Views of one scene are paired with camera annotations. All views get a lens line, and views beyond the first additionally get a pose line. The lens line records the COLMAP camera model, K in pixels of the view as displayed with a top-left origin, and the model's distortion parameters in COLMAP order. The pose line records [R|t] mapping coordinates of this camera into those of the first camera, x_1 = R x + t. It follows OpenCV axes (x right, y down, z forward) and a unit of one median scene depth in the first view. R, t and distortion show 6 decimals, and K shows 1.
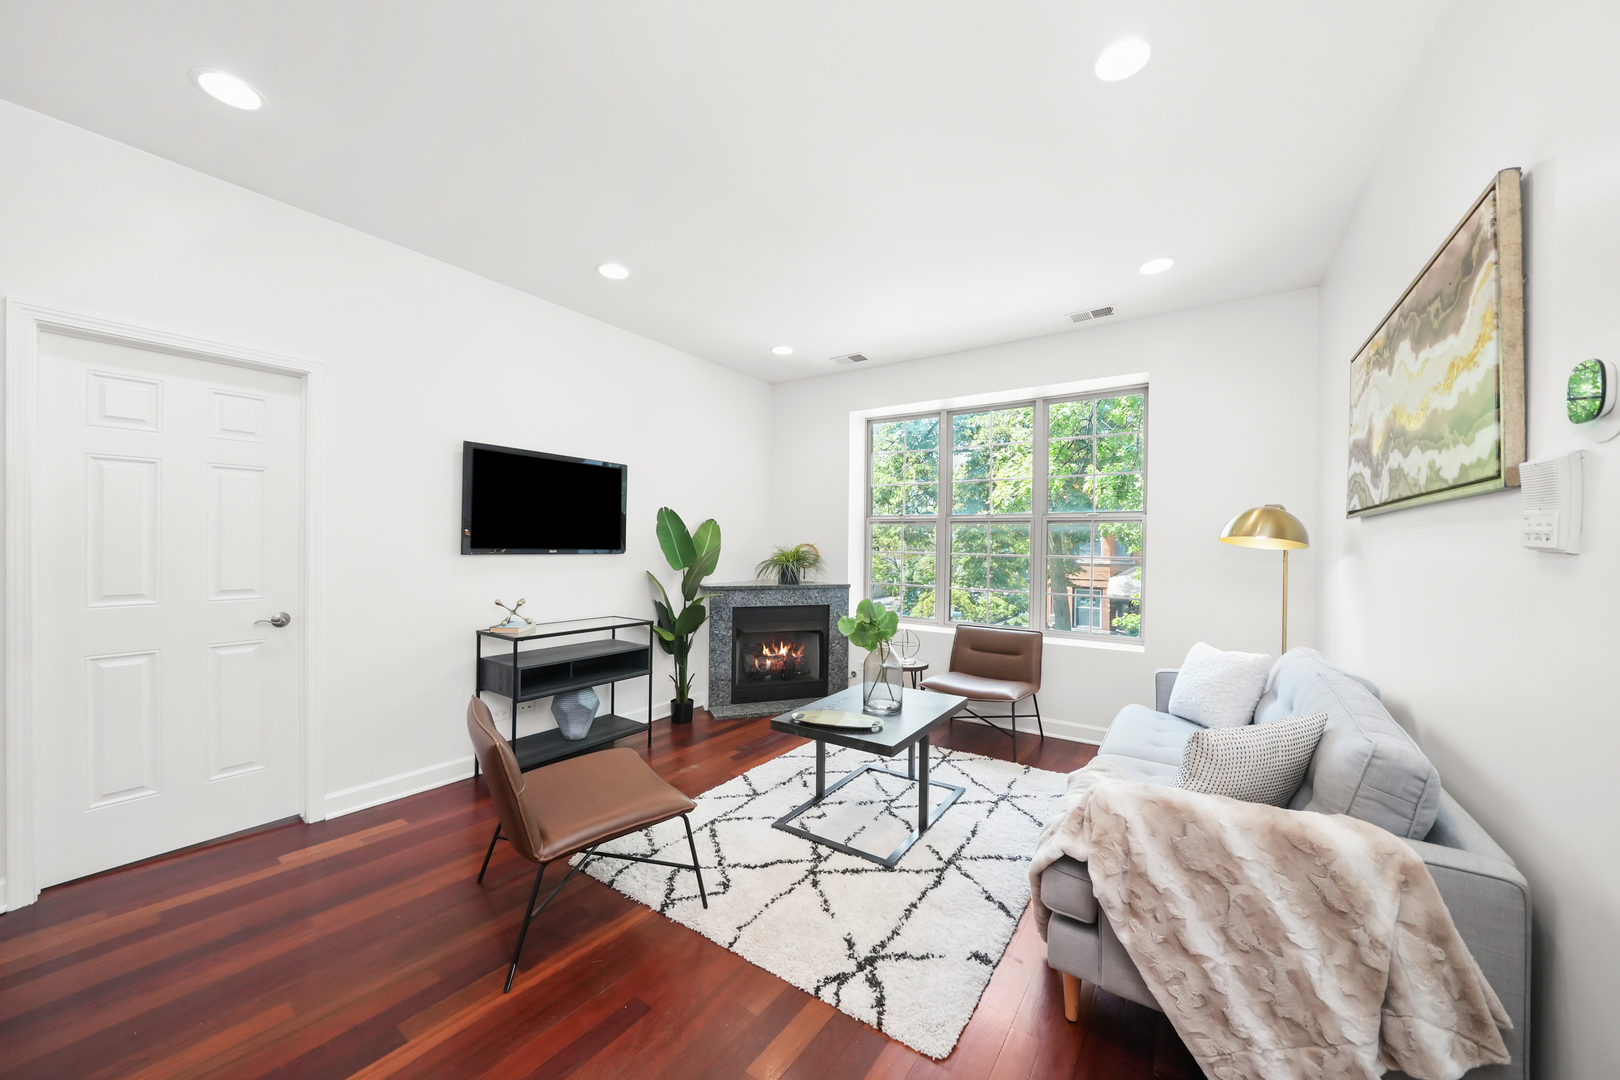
lens RADIAL K [[572.5, 0, 803.3], [0, 572.5, 542.5], [0, 0, 1]] dist [-0.021790, 0.000242]
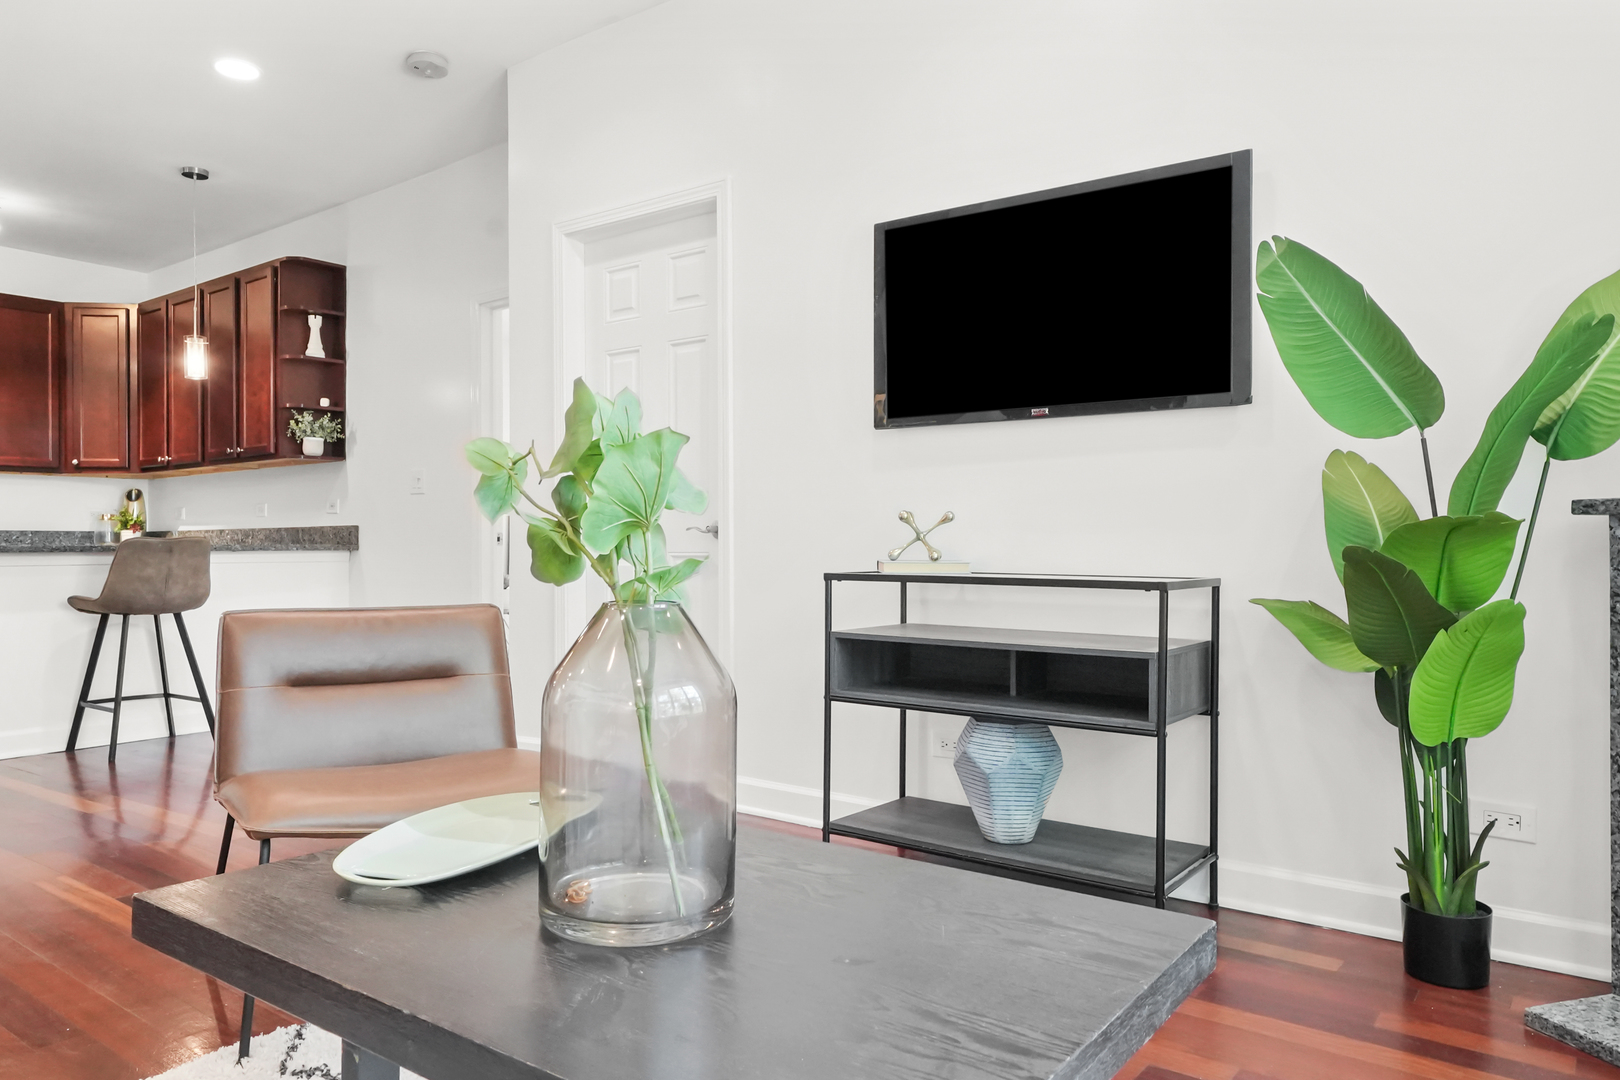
lens RADIAL K [[1103.2, 0, 795.8], [0, 1103.2, 535.9], [0, 0, 1]] dist [0.004816, 0.003472]
pose [[-0.034898, -0.019649, -0.999198, 0.488947], [0.000988, 0.999806, -0.019695, 0.150074], [0.999390, -0.001674, -0.034872, 0.982122]]
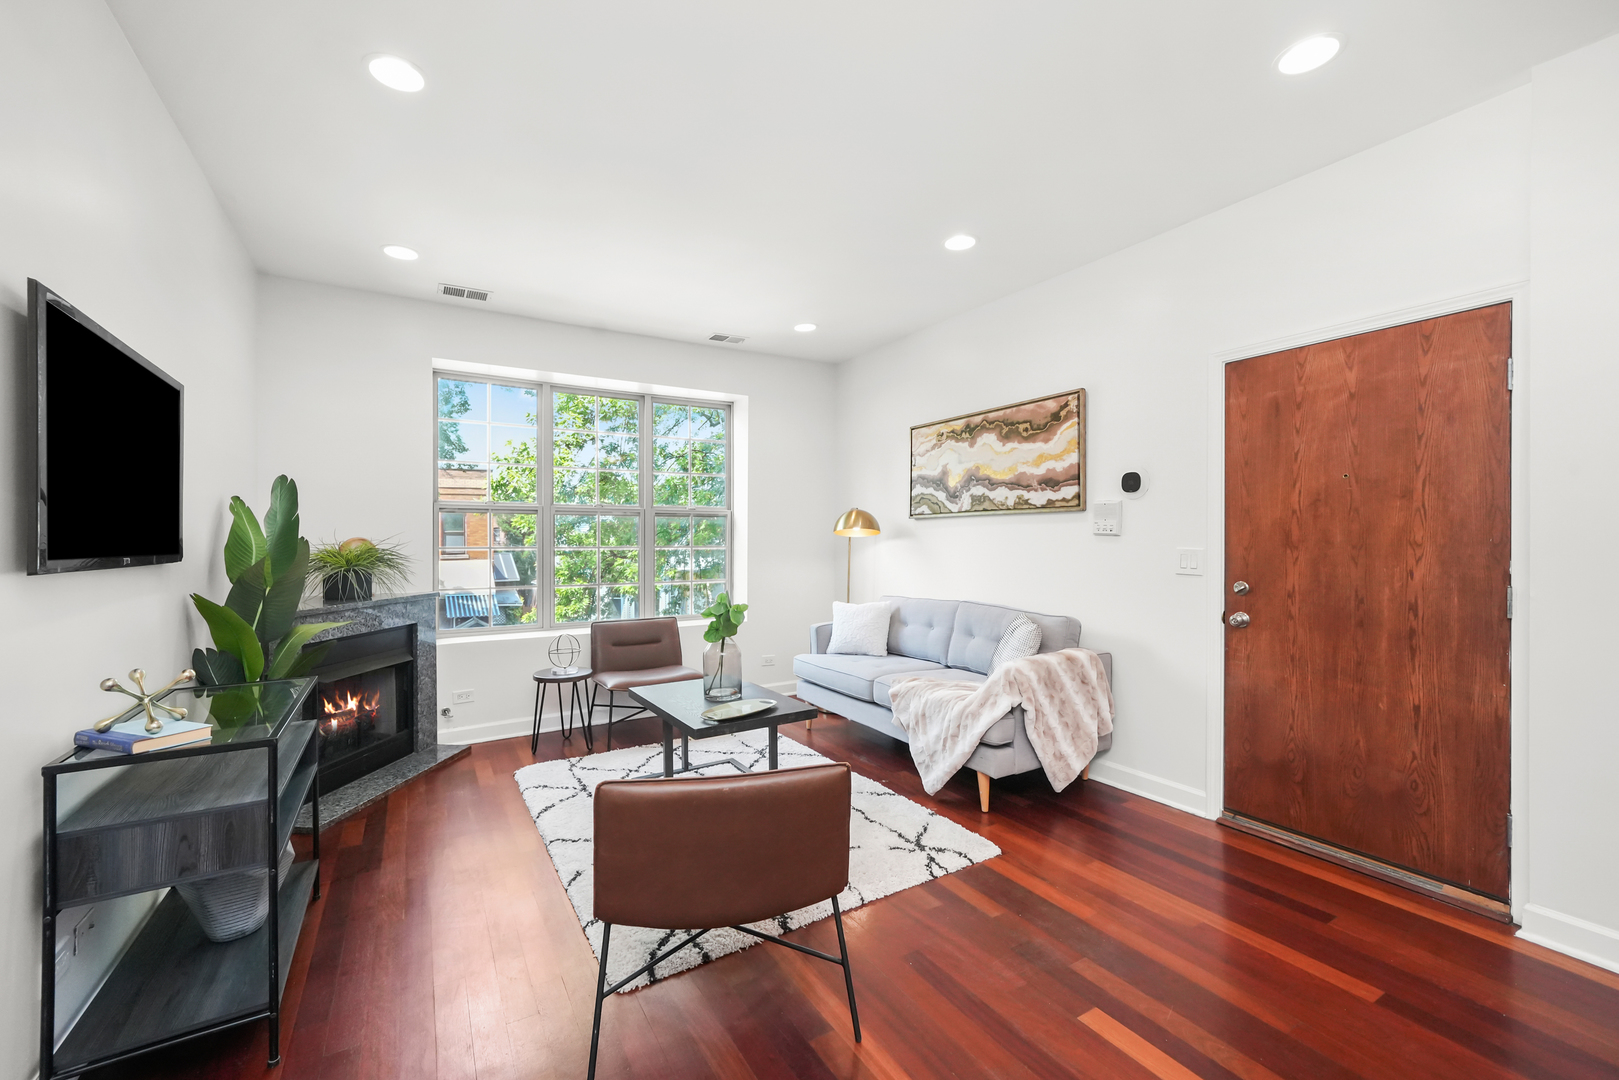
lens RADIAL K [[664.5, 0, 802.9], [0, 664.5, 540.0], [0, 0, 1]] dist [-0.001605, 0.000007]
pose [[0.409617, -0.015955, 0.912118, -0.814071], [0.006463, 0.999873, 0.014587, -0.005623], [-0.912235, -0.000080, 0.409668, 0.348403]]
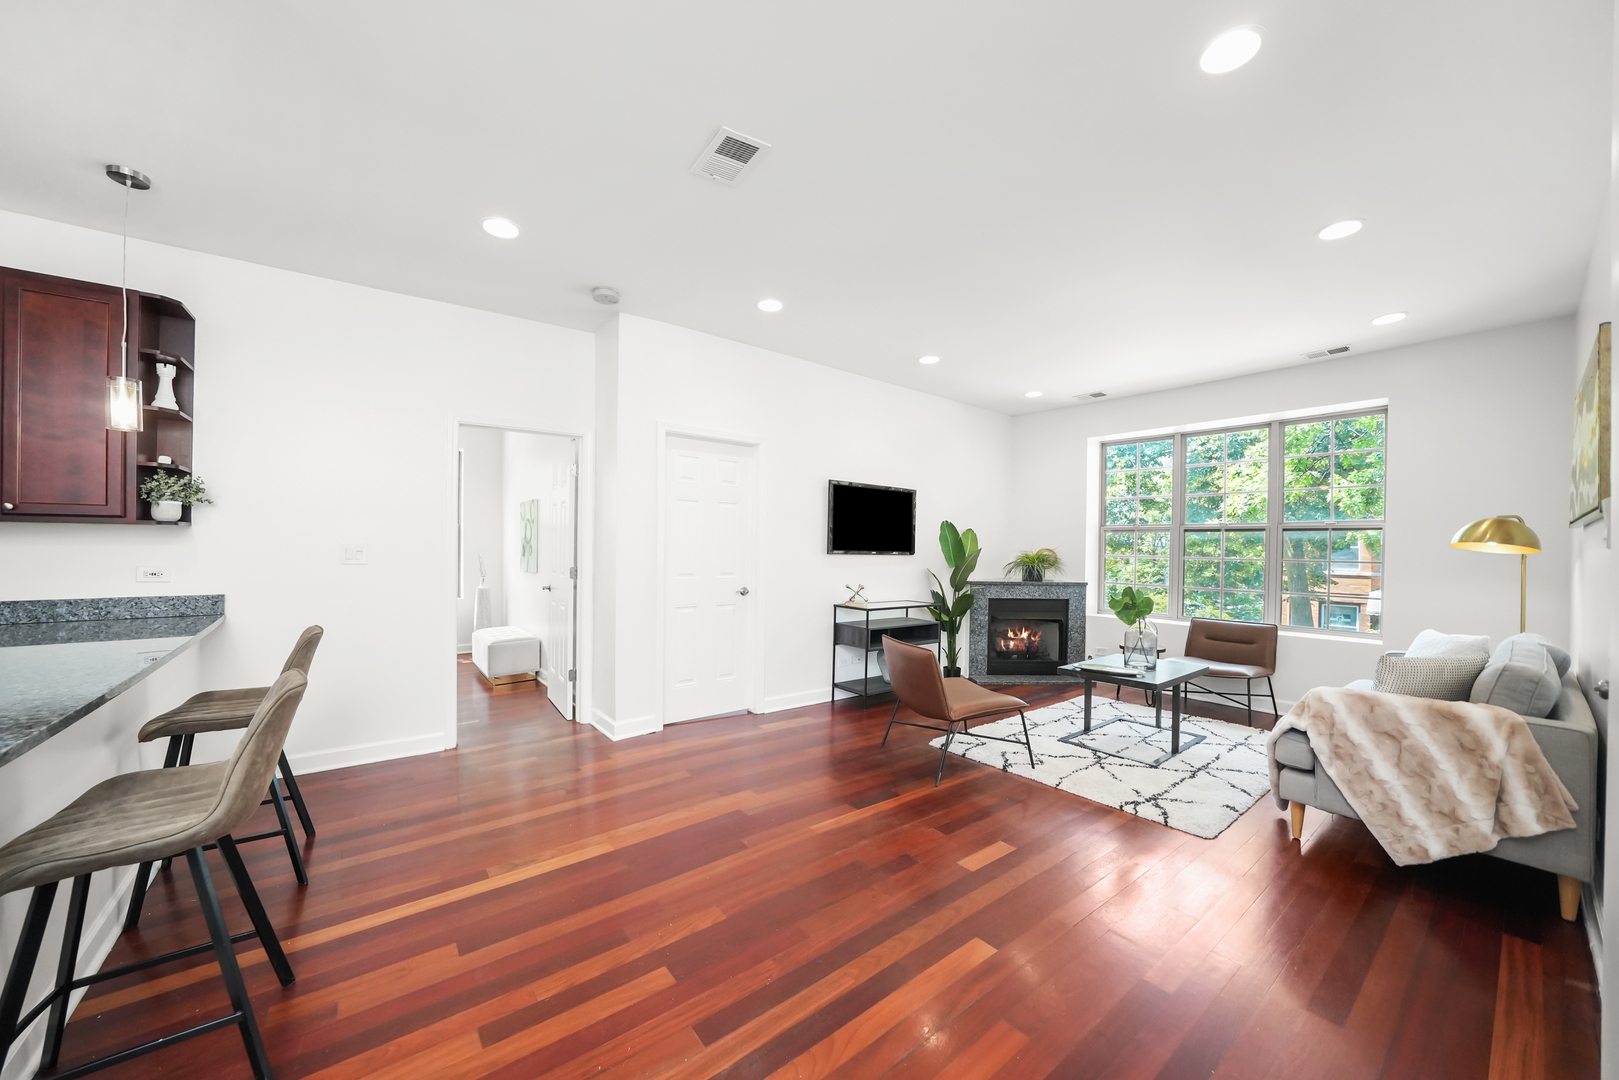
lens RADIAL K [[576.4, 0, 801.8], [0, 576.4, 549.5], [0, 0, 1]] dist [-0.023028, 0.001768]
pose [[0.954698, 0.004007, -0.297549, -0.211510], [-0.003844, 0.999992, 0.001132, 0.007986], [0.297551, 0.000063, 0.954706, -0.510577]]
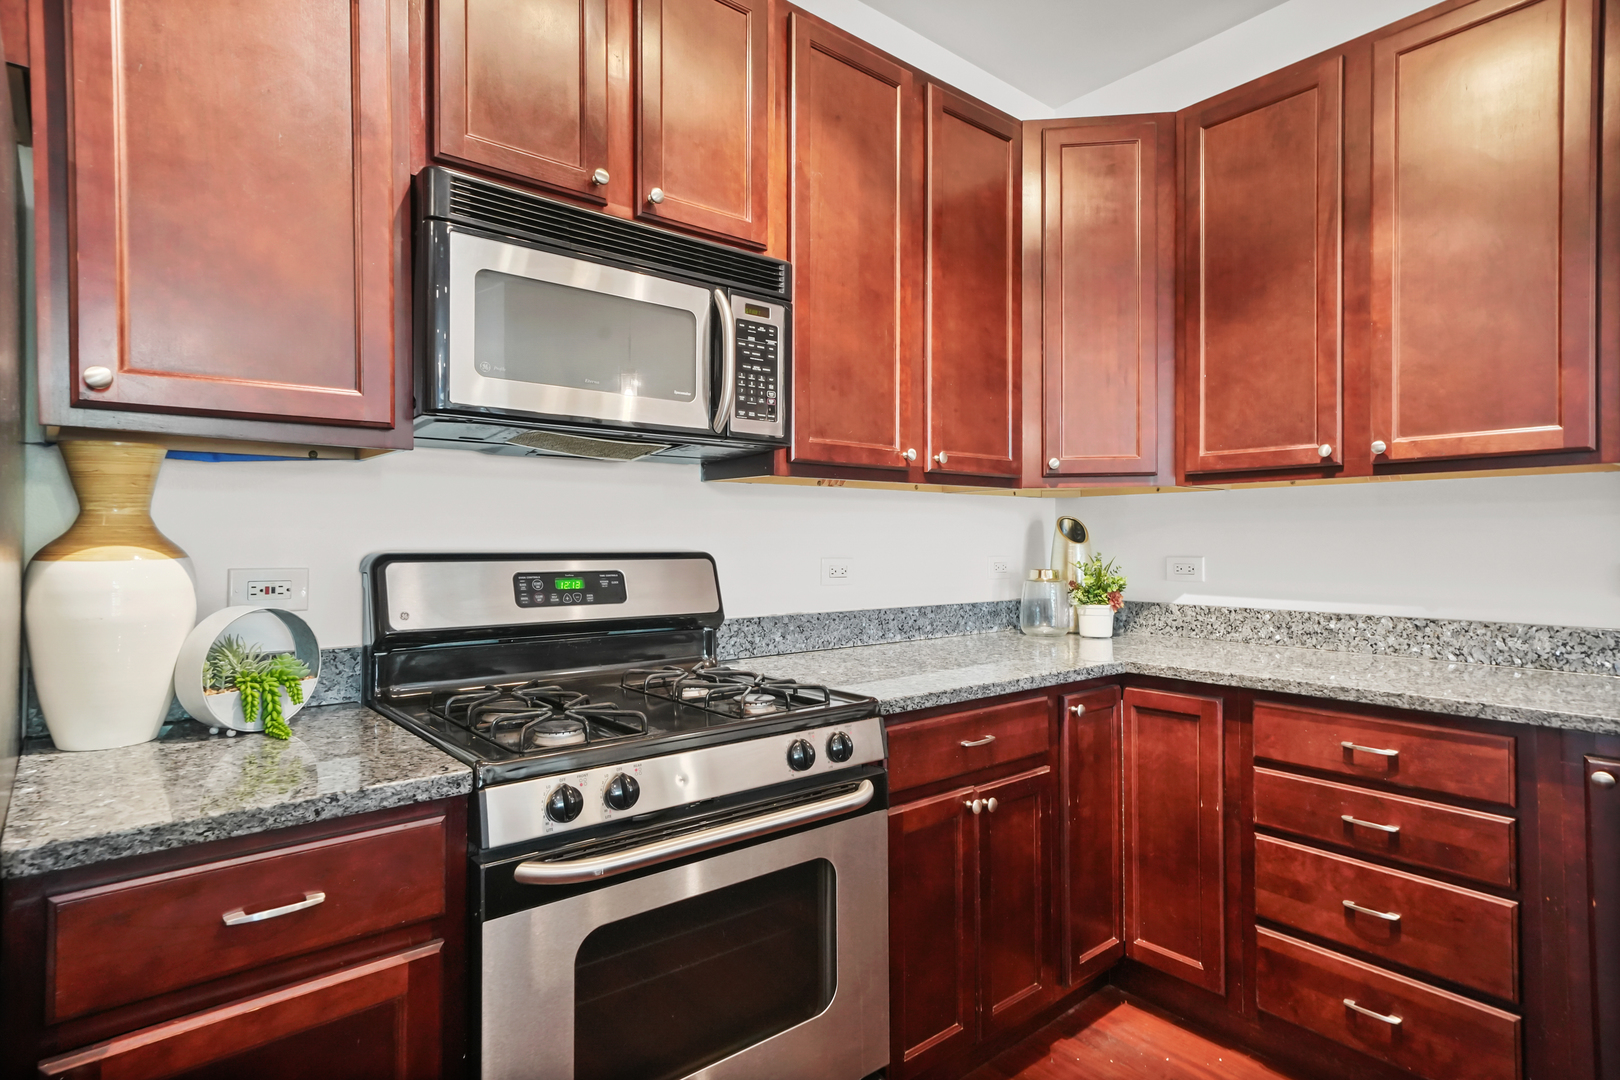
lens RADIAL K [[865.4, 0, 805.3], [0, 865.4, 535.6], [0, 0, 1]] dist [0.020968, 0.000893]
pose [[-0.266423, -0.016967, -0.963707, -0.884467], [-0.007167, 0.999852, -0.015622, 0.035285], [0.963830, 0.002745, -0.266505, -0.594020]]
